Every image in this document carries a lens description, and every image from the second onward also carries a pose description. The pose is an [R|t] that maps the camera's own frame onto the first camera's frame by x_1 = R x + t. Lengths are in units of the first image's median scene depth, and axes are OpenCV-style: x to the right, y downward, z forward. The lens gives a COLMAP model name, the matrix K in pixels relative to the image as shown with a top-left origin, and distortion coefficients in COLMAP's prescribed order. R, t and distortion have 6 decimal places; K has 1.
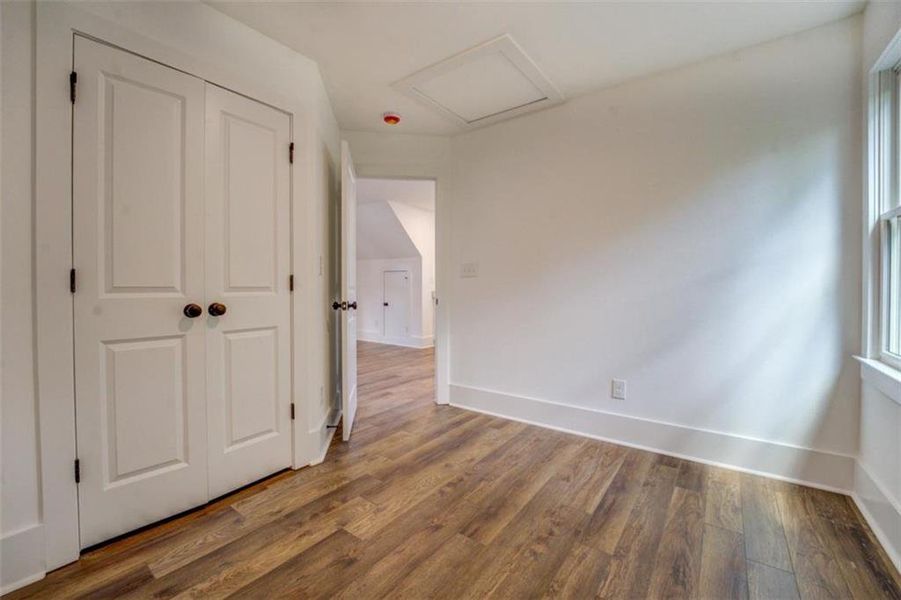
lens RADIAL K [[374.3, 0, 450.6], [0, 374.3, 289.5], [0, 0, 1]] dist [-0.021823, 0.000069]
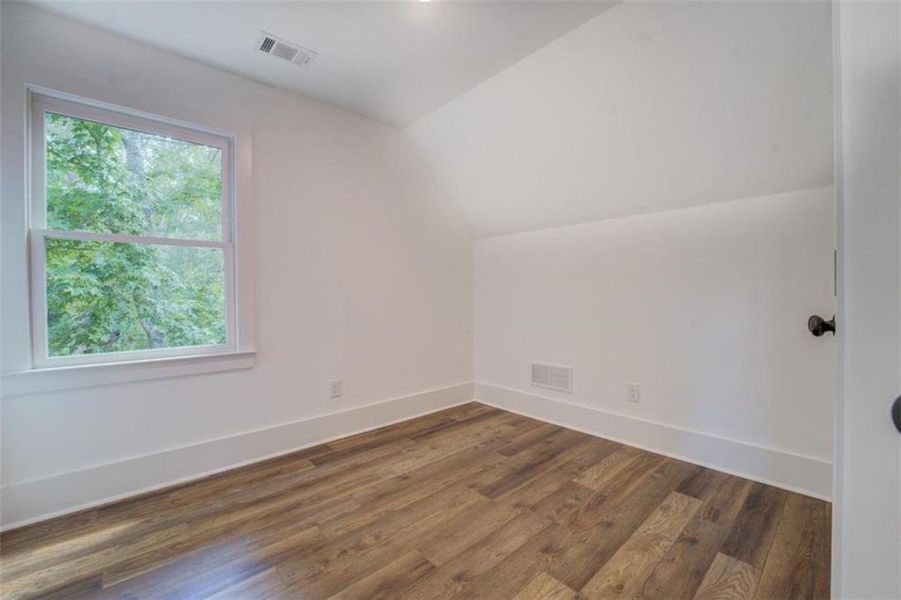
lens RADIAL K [[374.3, 0, 450.6], [0, 374.3, 289.5], [0, 0, 1]] dist [-0.021823, 0.000069]
pose [[-0.981066, 0.014793, 0.193108, -0.208193], [0.014148, 0.999889, -0.004718, -0.012075], [-0.193156, -0.001896, -0.981166, 2.021483]]
